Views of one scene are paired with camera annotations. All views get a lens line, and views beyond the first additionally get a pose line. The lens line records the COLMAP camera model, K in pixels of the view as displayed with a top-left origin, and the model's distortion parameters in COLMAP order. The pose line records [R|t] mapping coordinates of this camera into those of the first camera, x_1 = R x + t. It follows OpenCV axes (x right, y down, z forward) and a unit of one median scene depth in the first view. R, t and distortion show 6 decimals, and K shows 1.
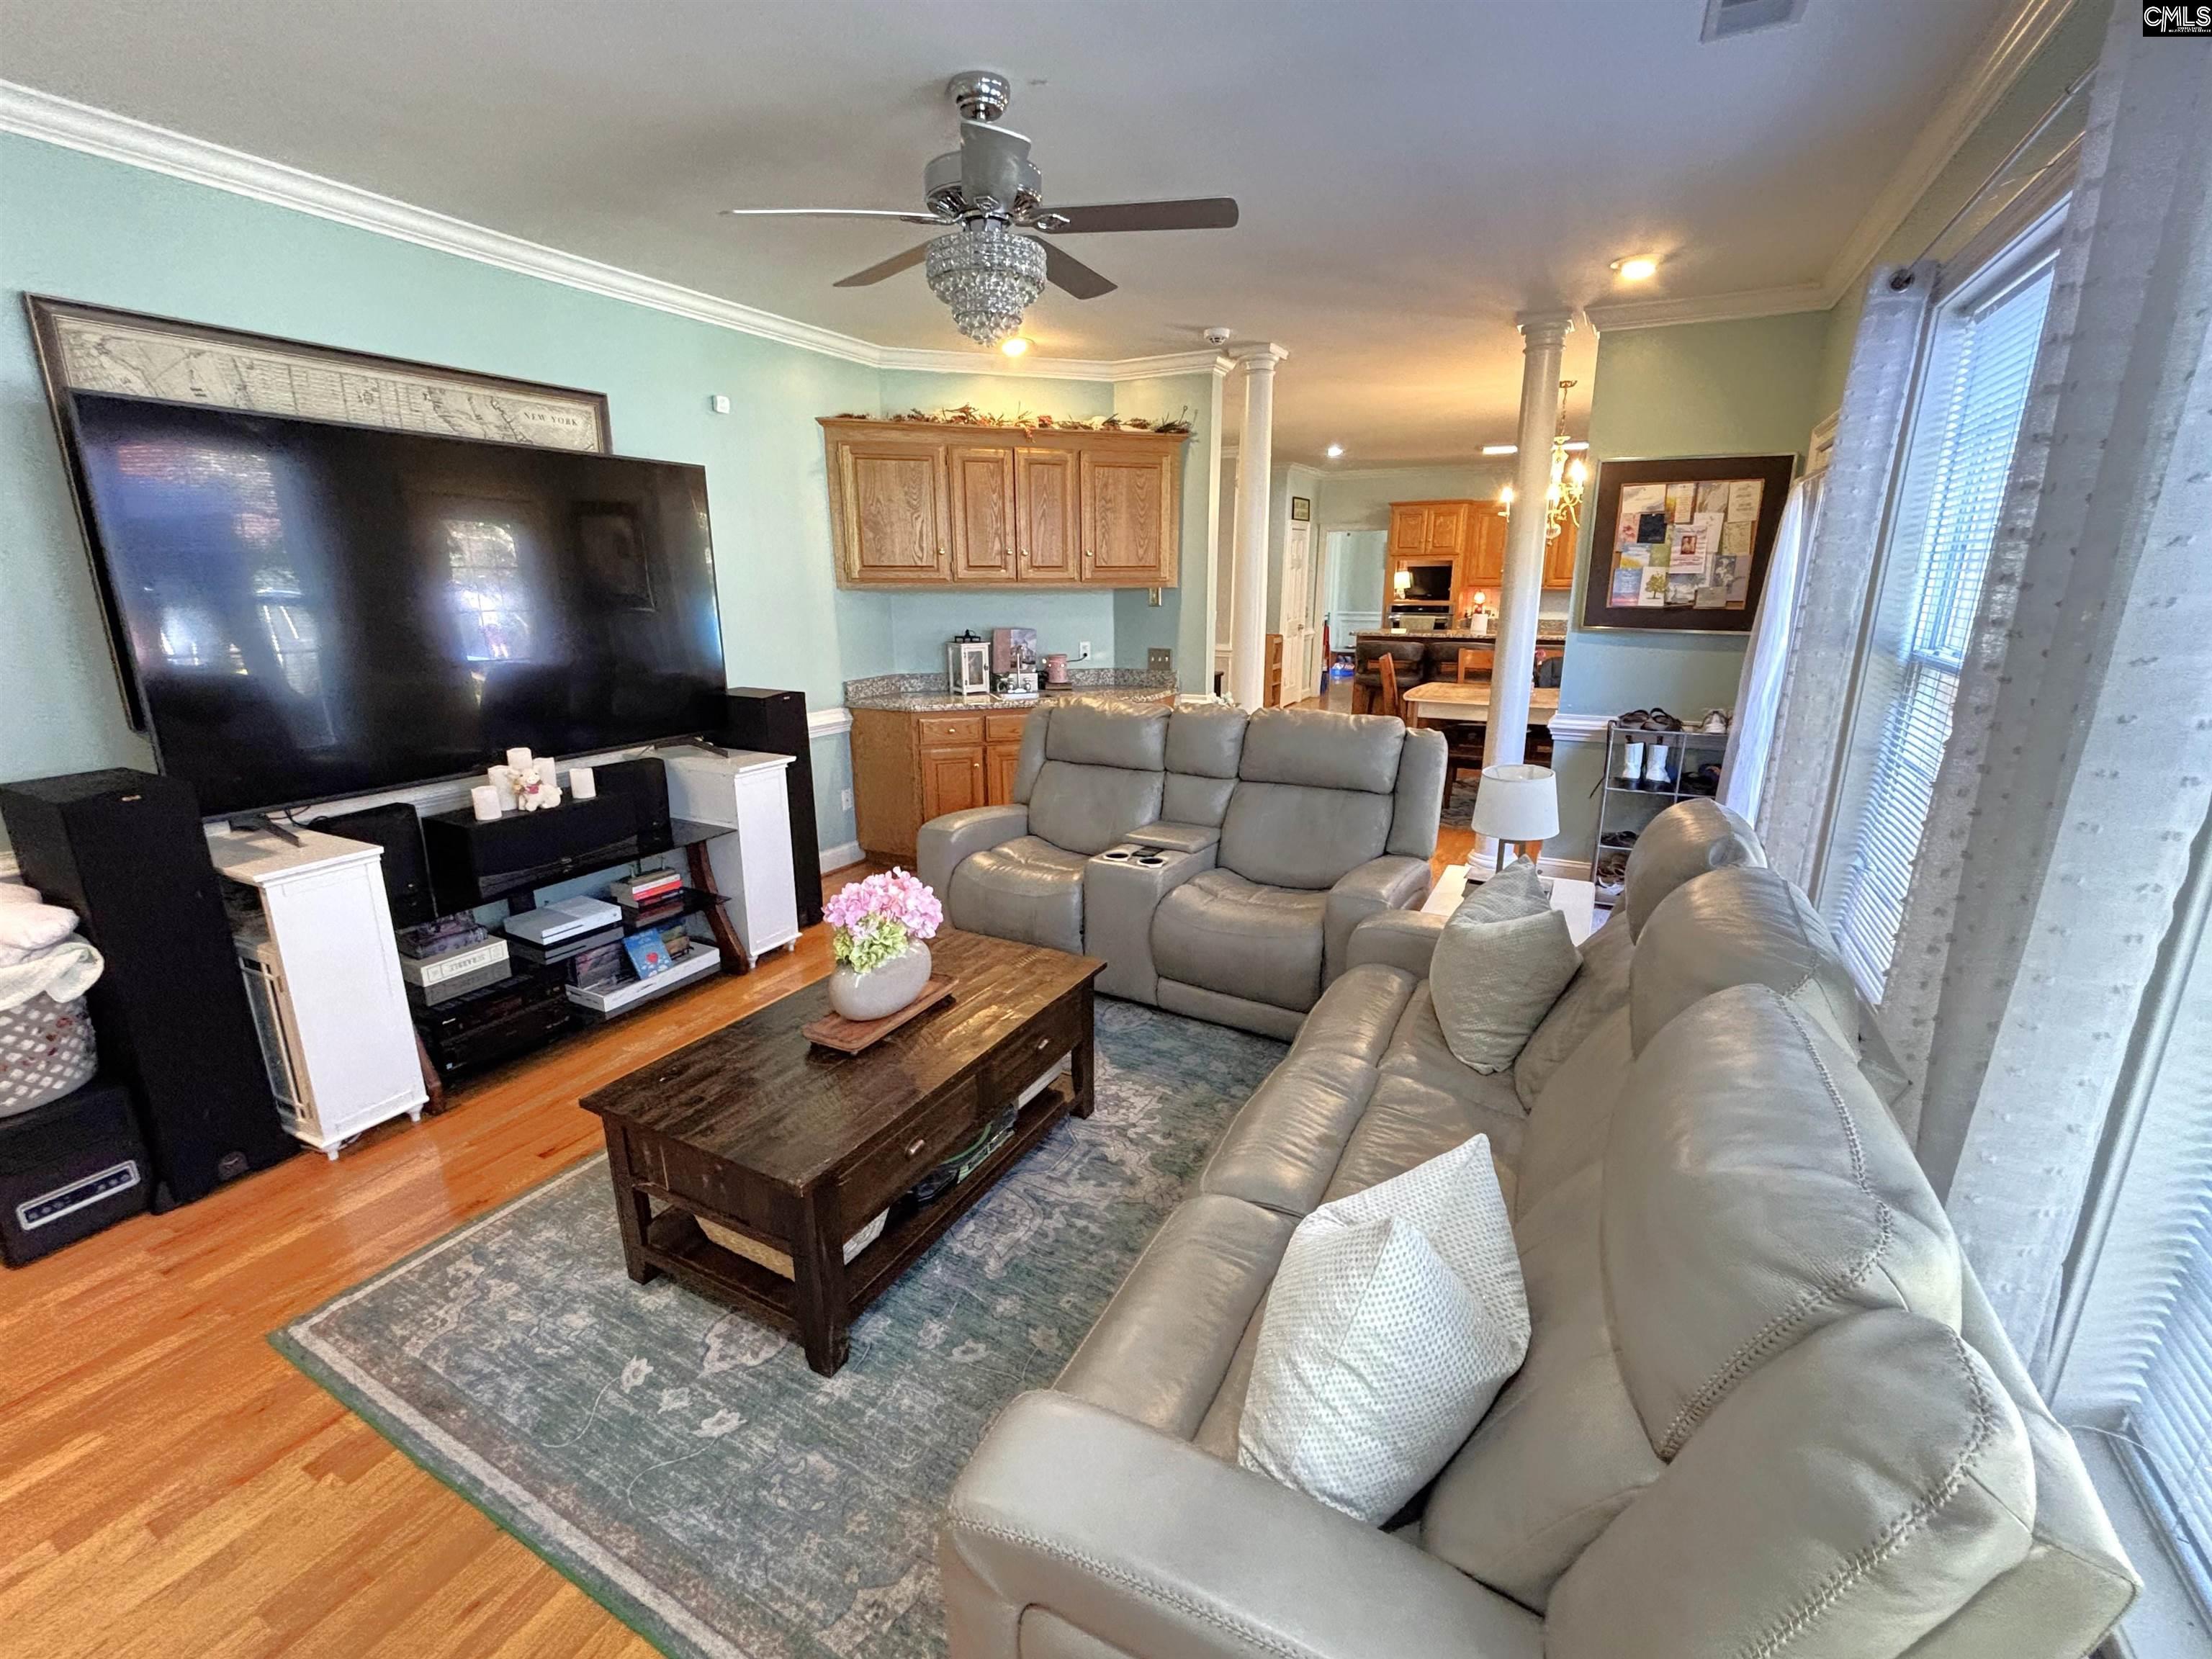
lens RADIAL K [[953.8, 0, 1106.0], [0, 953.8, 829.5], [0, 0, 1]] dist [-0.014291, 0.000151]
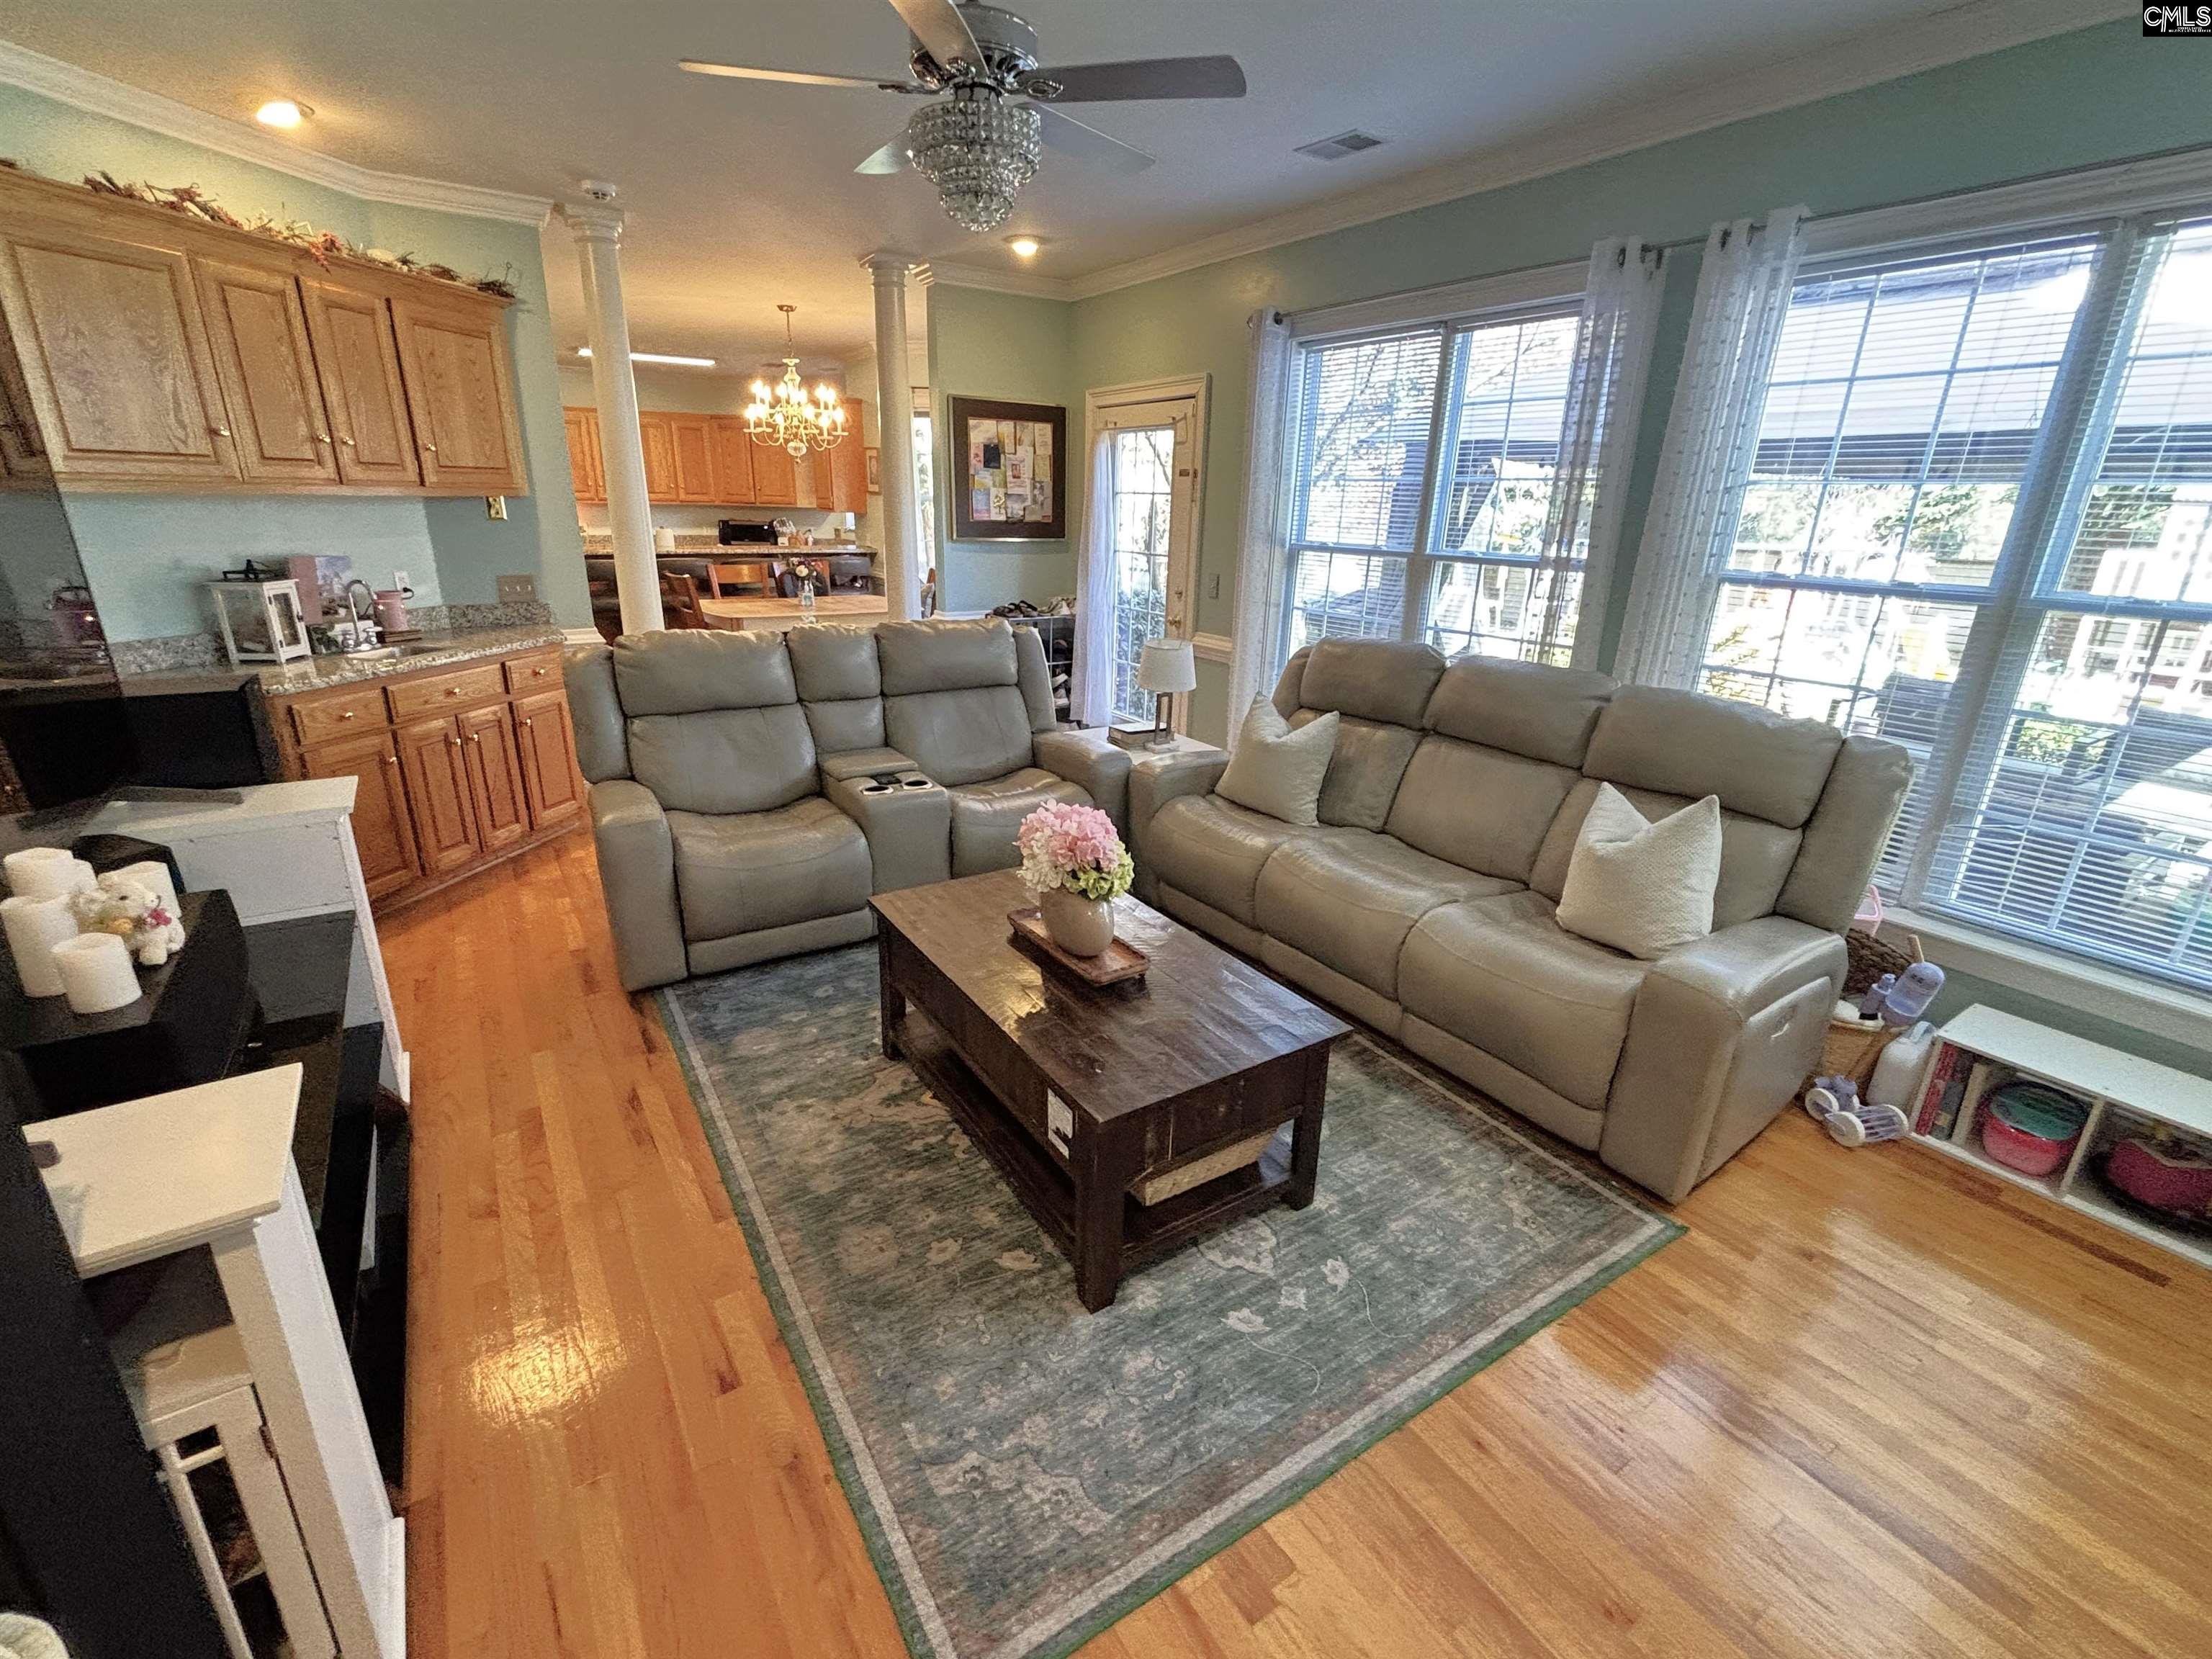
lens RADIAL K [[953.8, 0, 1106.0], [0, 953.8, 829.5], [0, 0, 1]] dist [-0.014291, 0.000151]
pose [[0.492048, -0.268010, 0.828287, -0.500067], [0.195424, 0.961155, 0.194910, -0.055056], [-0.848350, 0.065962, 0.525310, 0.227679]]
